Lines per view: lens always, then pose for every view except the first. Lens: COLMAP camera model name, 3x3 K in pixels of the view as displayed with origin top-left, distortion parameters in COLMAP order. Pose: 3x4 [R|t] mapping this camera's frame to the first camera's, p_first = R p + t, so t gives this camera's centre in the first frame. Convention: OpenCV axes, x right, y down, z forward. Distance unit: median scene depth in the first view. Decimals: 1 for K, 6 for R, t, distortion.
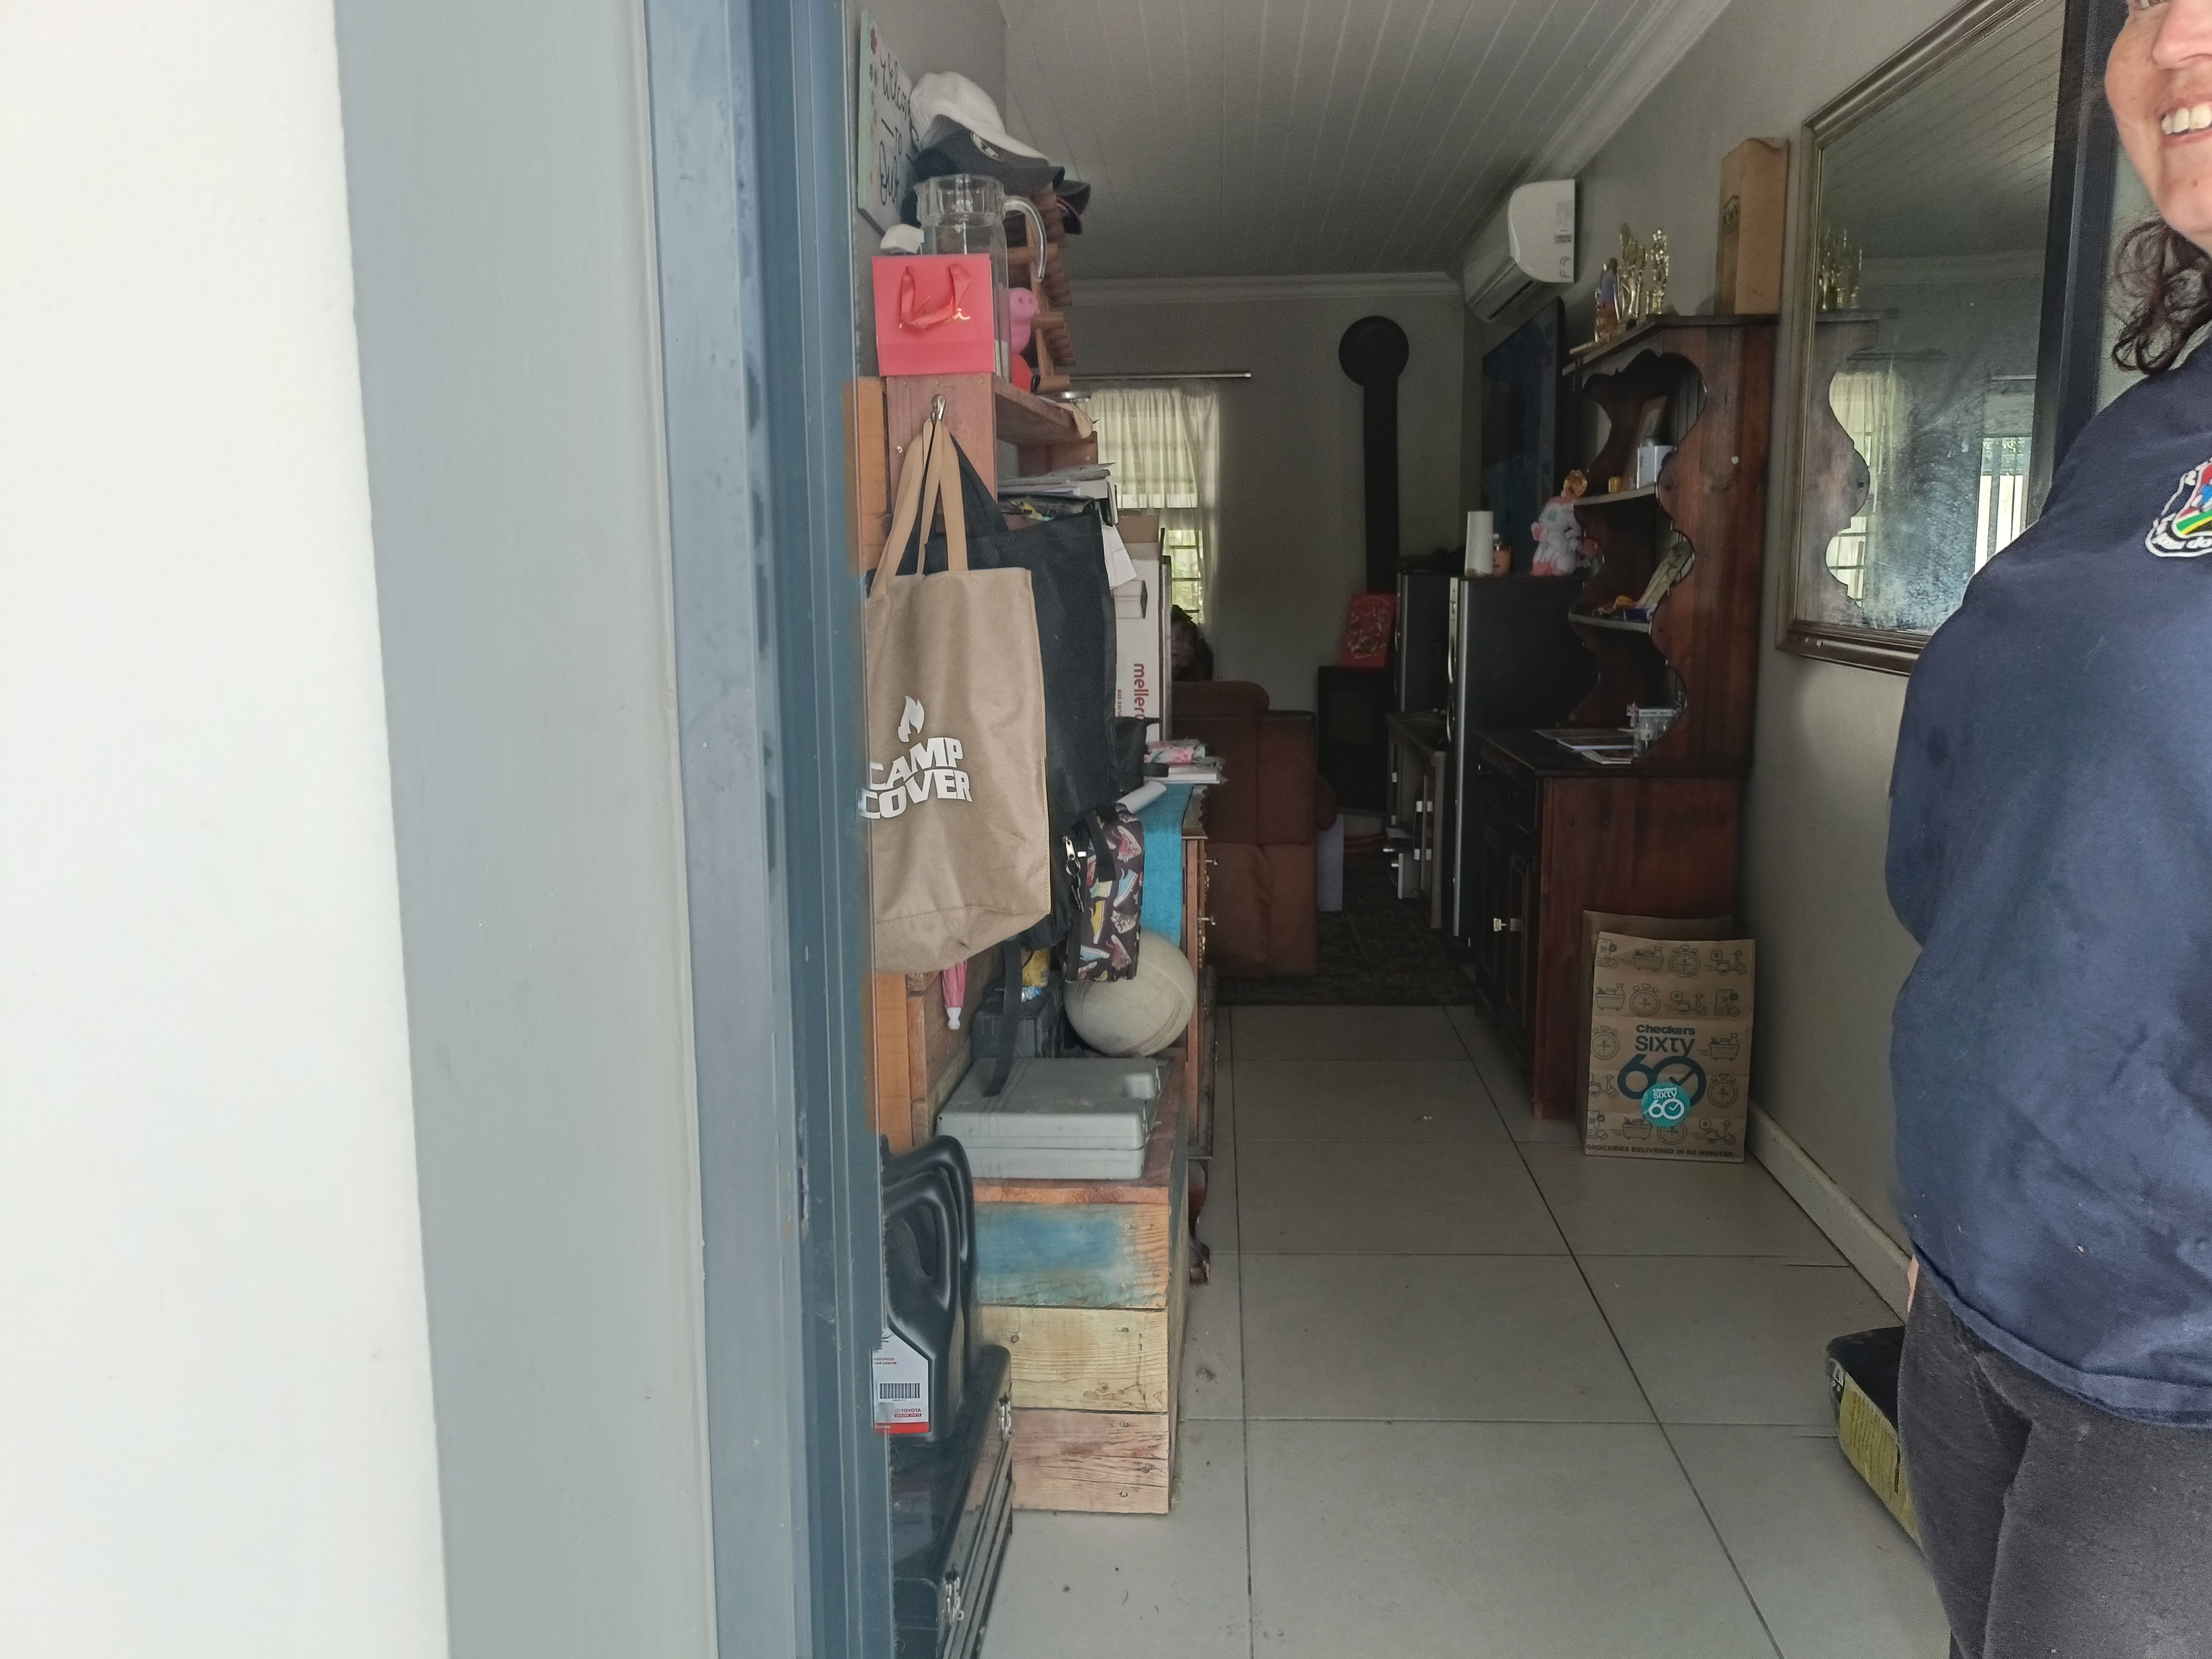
lens RADIAL K [[1597.6, 0, 1106.0], [0, 1597.6, 829.5], [0, 0, 1]] dist [-0.001037, -0.000132]
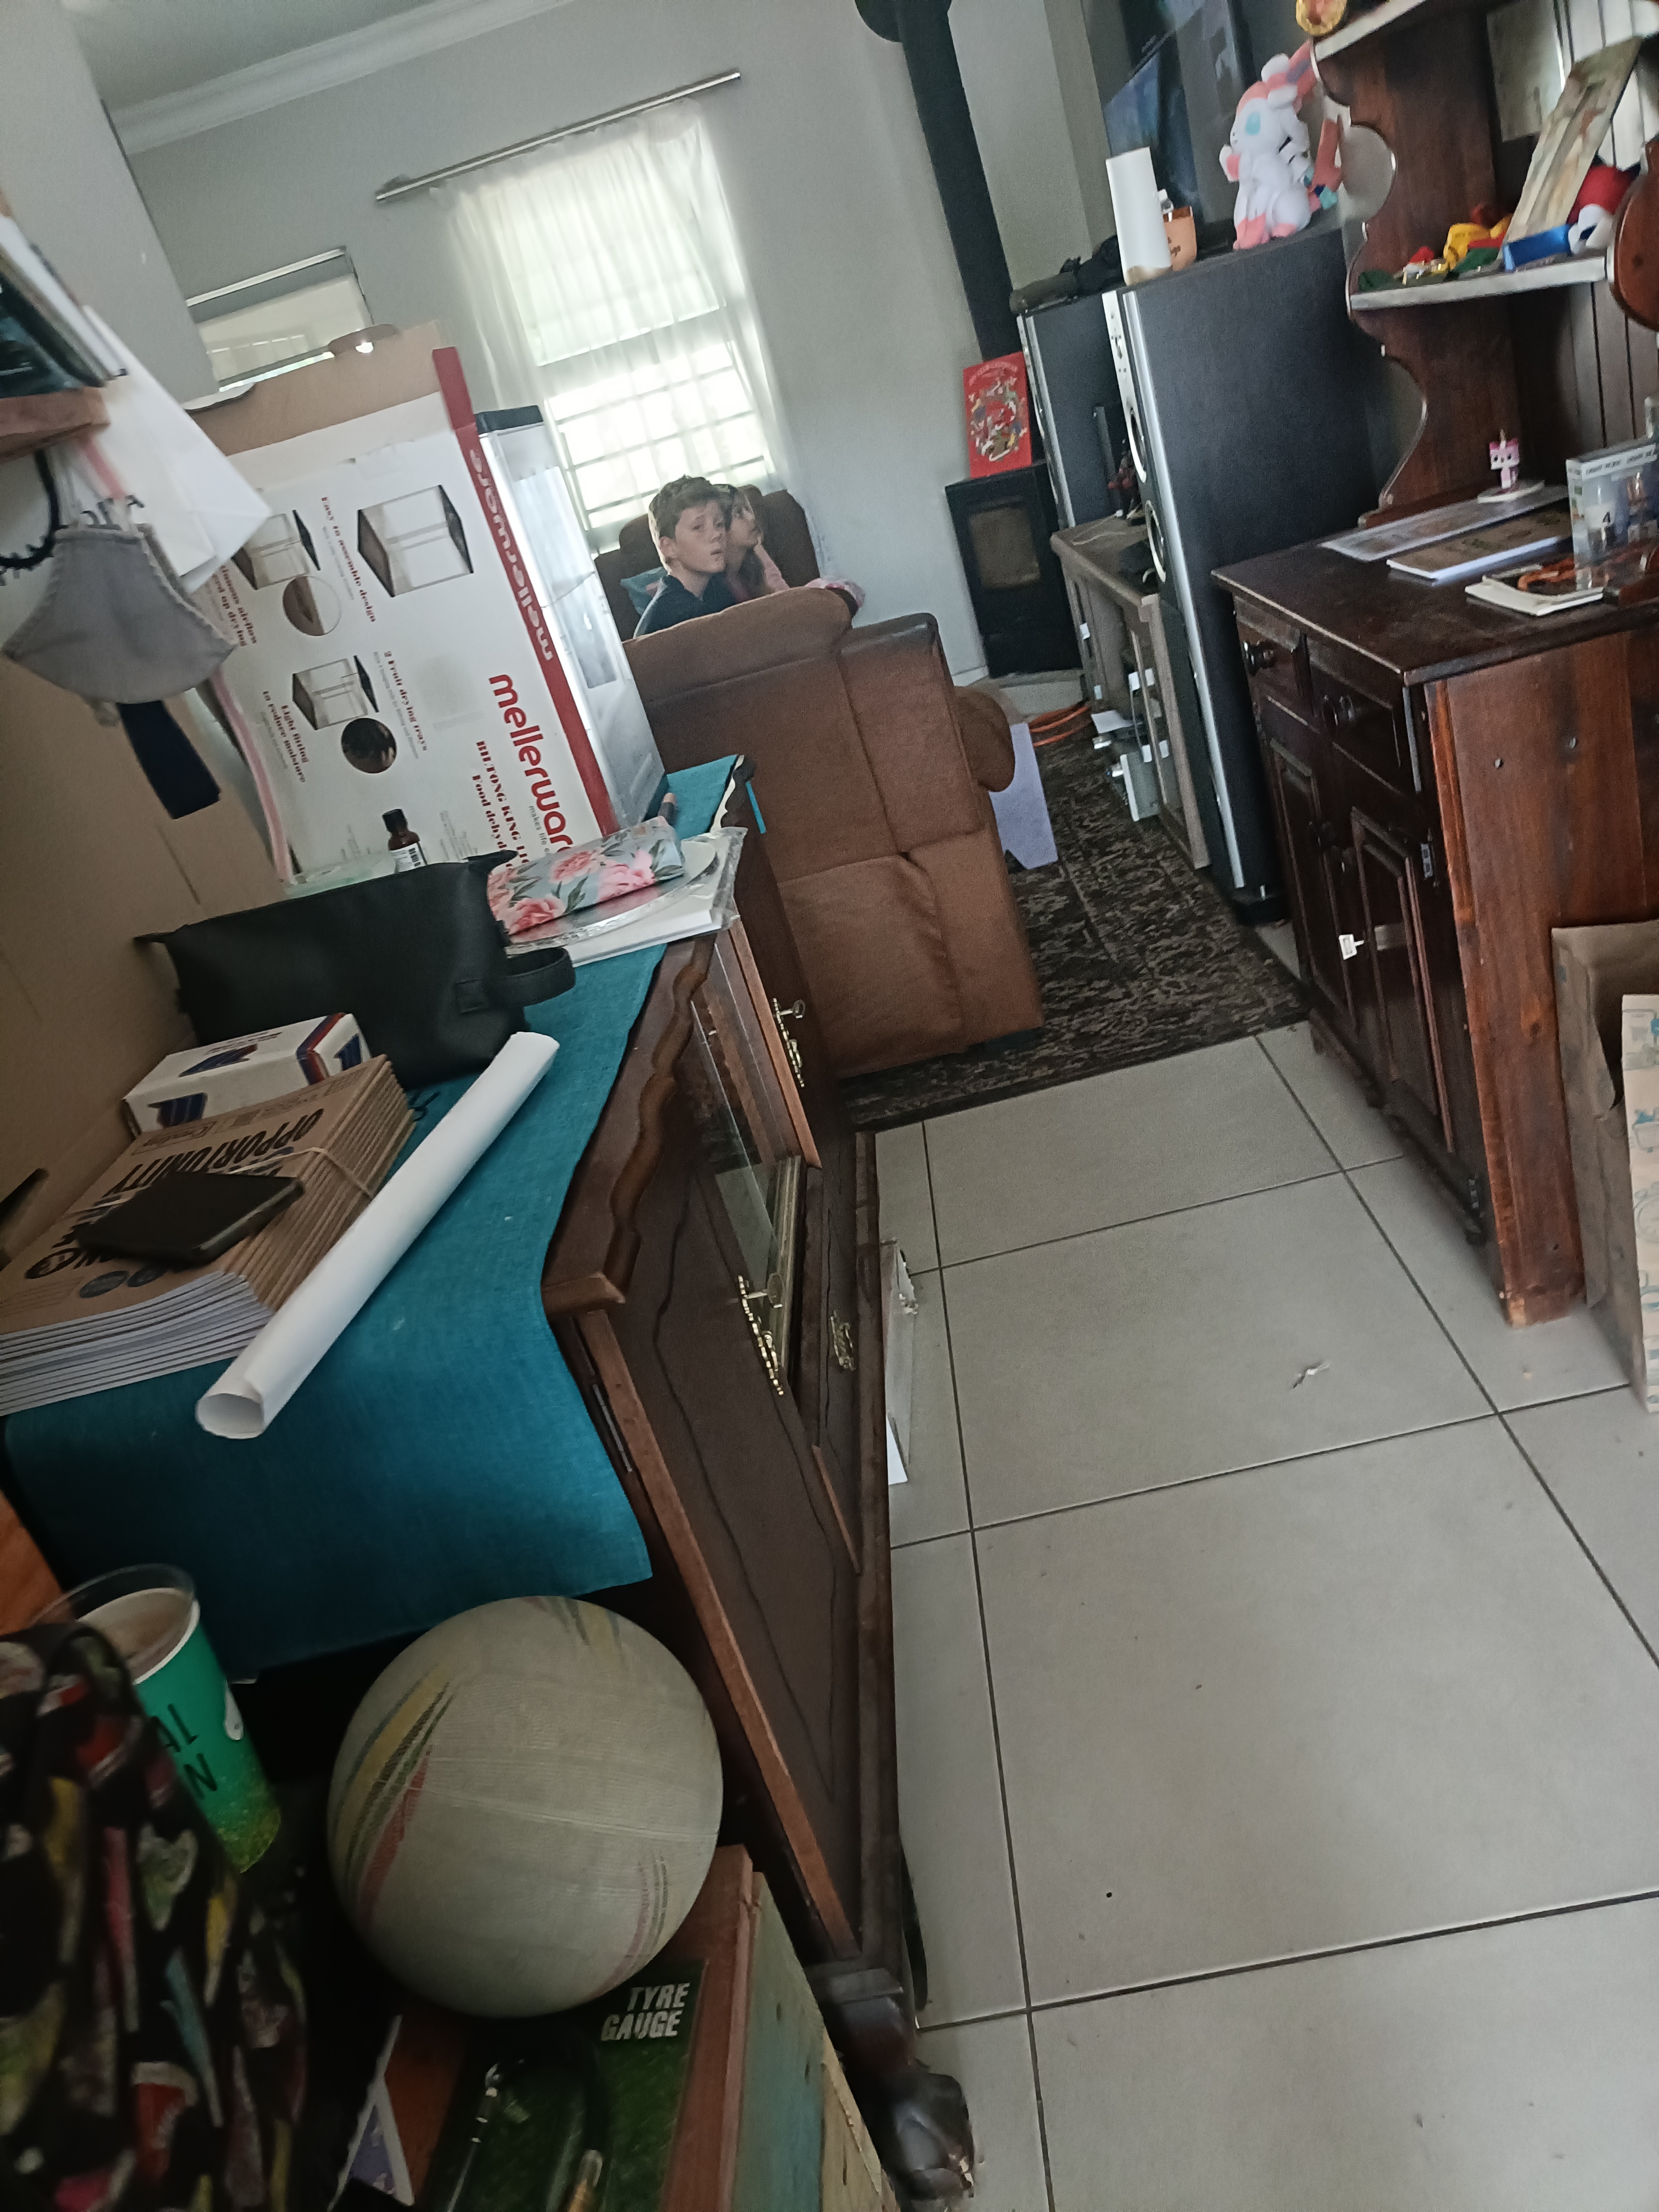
lens RADIAL K [[1621.2, 0, 864.4], [0, 1621.2, 1102.8], [0, 0, 1]] dist [0.006721, -0.001133]
pose [[0.962126, -0.271198, -0.027660, 0.069584], [0.269529, 0.931163, 0.245539, -0.052708], [-0.040834, -0.243695, 0.968992, 0.361083]]
